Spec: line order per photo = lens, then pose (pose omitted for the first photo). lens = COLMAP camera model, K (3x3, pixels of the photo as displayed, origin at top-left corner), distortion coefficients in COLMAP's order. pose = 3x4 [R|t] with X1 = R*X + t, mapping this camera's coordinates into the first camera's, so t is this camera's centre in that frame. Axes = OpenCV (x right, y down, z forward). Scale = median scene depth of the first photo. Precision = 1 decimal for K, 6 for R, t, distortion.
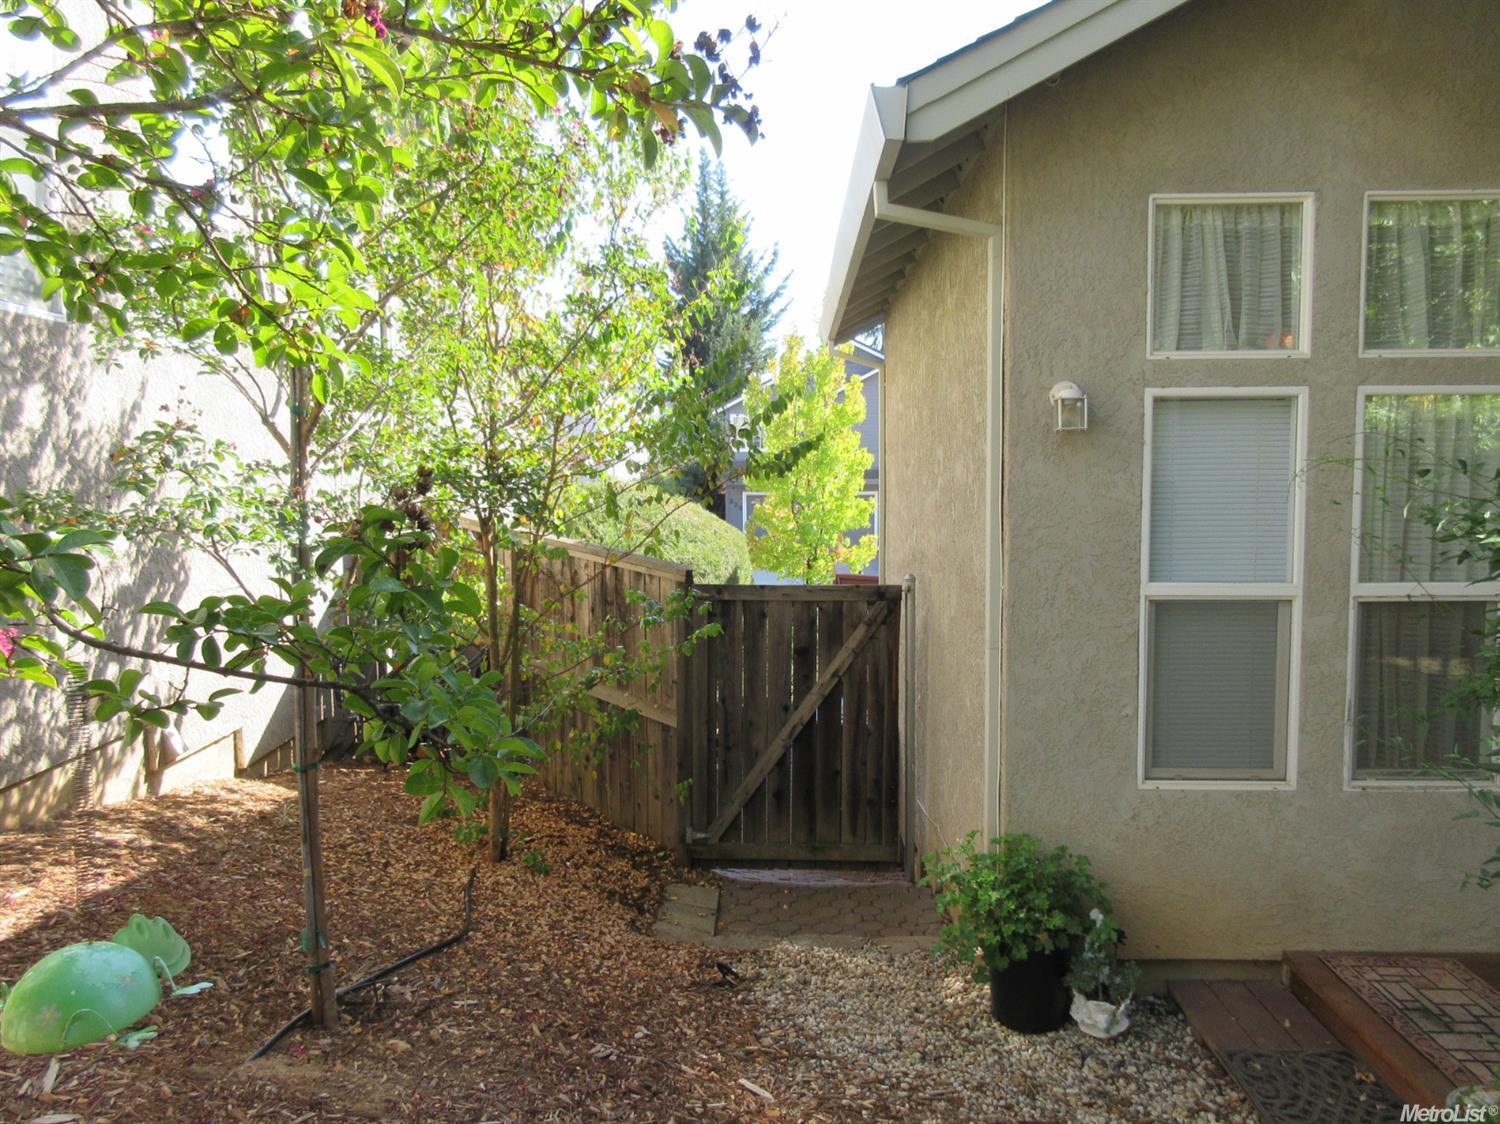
lens RADIAL K [[1107.8, 0, 750.0], [0, 1107.8, 562.0], [0, 0, 1]] dist [0.012084, 0.003783]
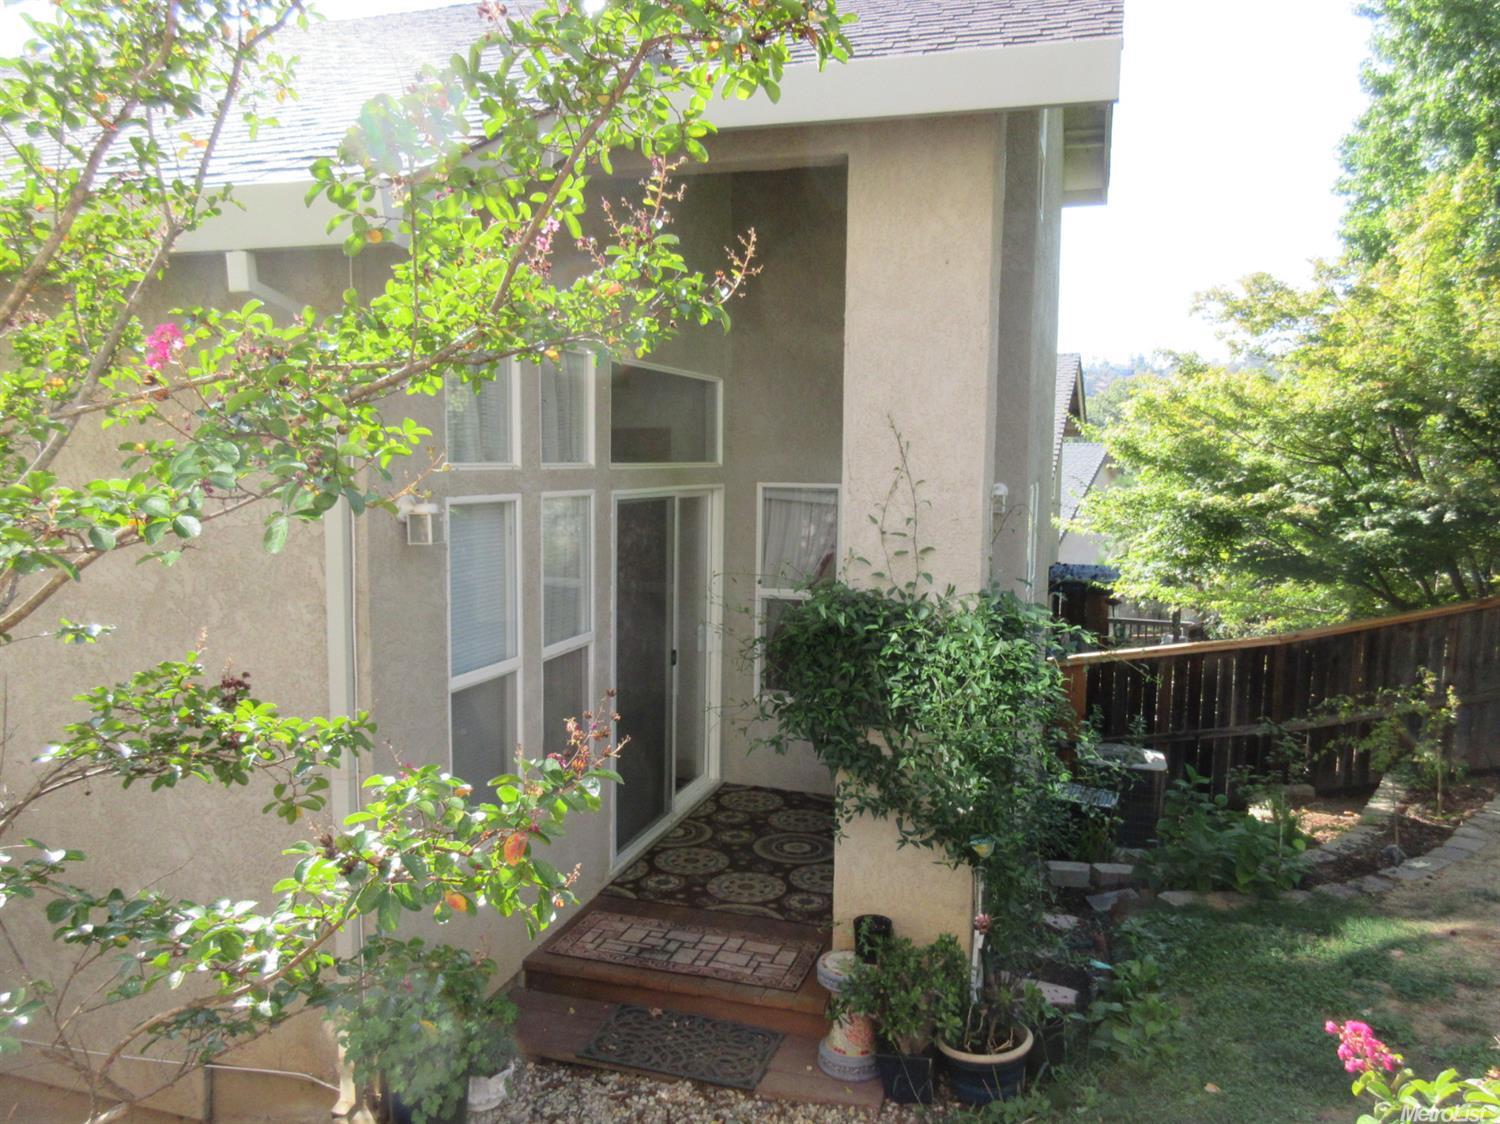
lens RADIAL K [[1107.8, 0, 750.0], [0, 1107.8, 562.0], [0, 0, 1]] dist [0.012084, 0.003783]
pose [[0.269208, -0.080025, 0.959751, -0.589847], [0.065622, 0.995750, 0.064620, -0.144534], [-0.960844, 0.045584, 0.273316, 0.434463]]
